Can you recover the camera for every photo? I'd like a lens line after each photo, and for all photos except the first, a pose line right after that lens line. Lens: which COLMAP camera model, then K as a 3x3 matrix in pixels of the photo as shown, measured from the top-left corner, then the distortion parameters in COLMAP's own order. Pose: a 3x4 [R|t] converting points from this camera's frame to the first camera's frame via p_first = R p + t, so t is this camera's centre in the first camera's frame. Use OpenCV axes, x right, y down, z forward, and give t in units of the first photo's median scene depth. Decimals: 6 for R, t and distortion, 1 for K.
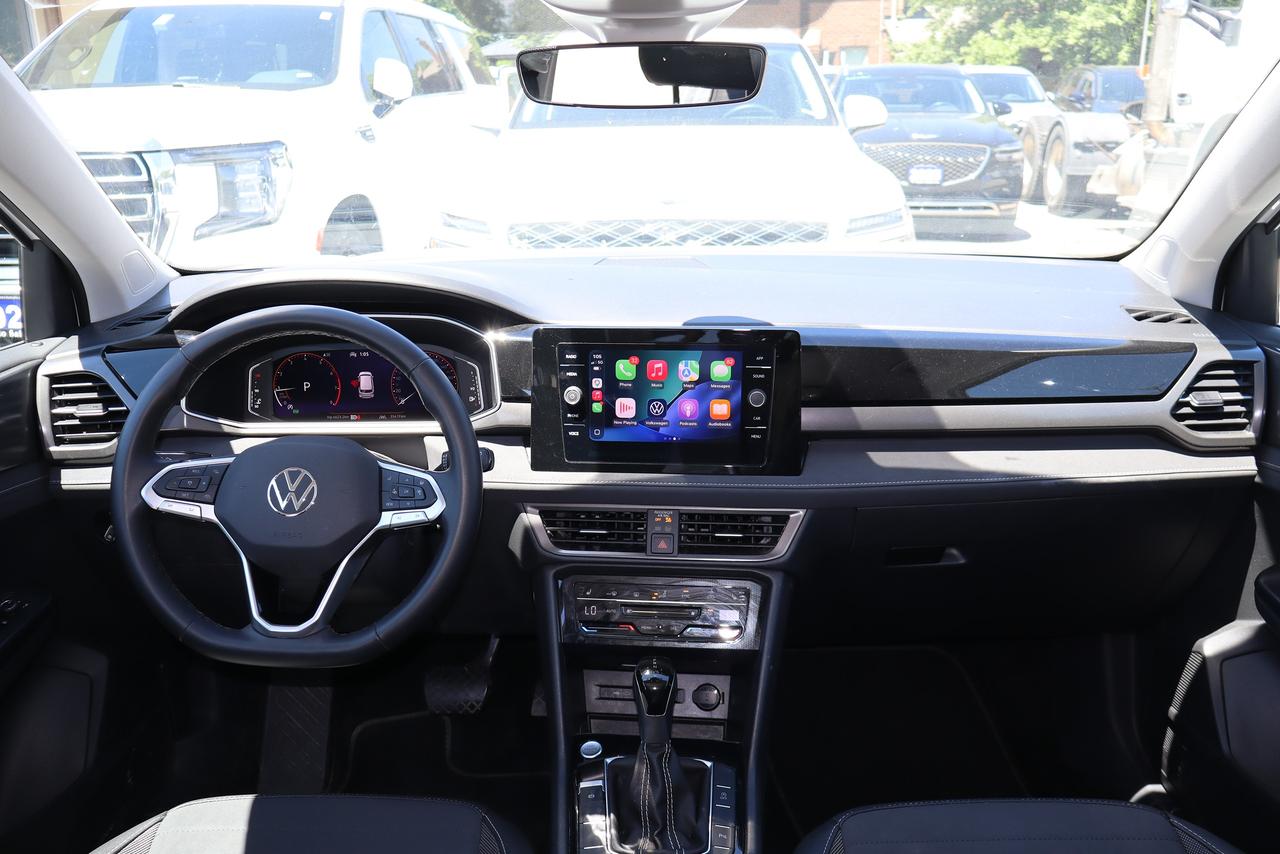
lens RADIAL K [[1086.3, 0, 640.0], [0, 1086.3, 427.0], [0, 0, 1]] dist [-0.002348, 0.004101]
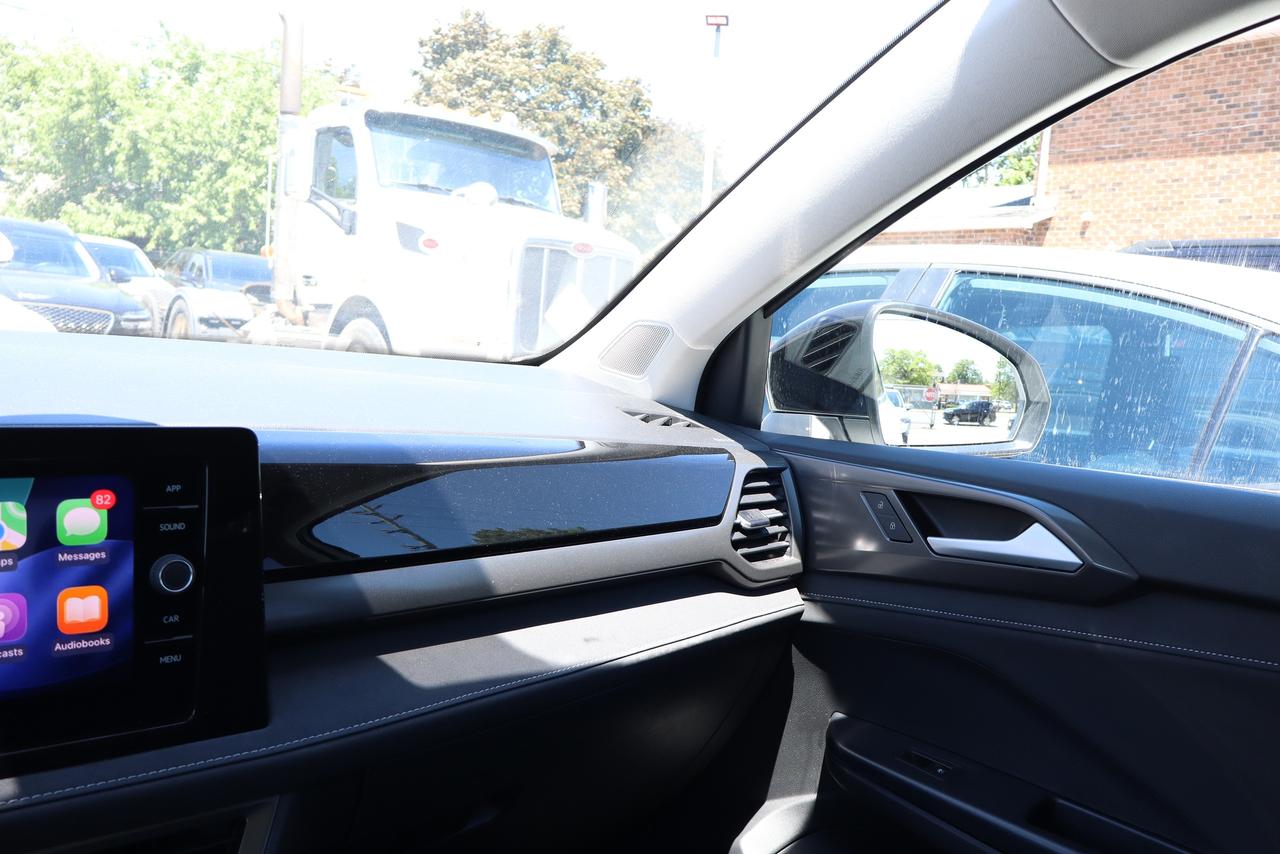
lens RADIAL K [[1086.3, 0, 640.0], [0, 1086.3, 427.0], [0, 0, 1]] dist [-0.002348, 0.004101]
pose [[0.702643, -0.003154, 0.711536, -0.076837], [0.126046, 0.984727, -0.120105, -0.007459], [-0.700289, 0.174077, 0.692309, 0.503742]]
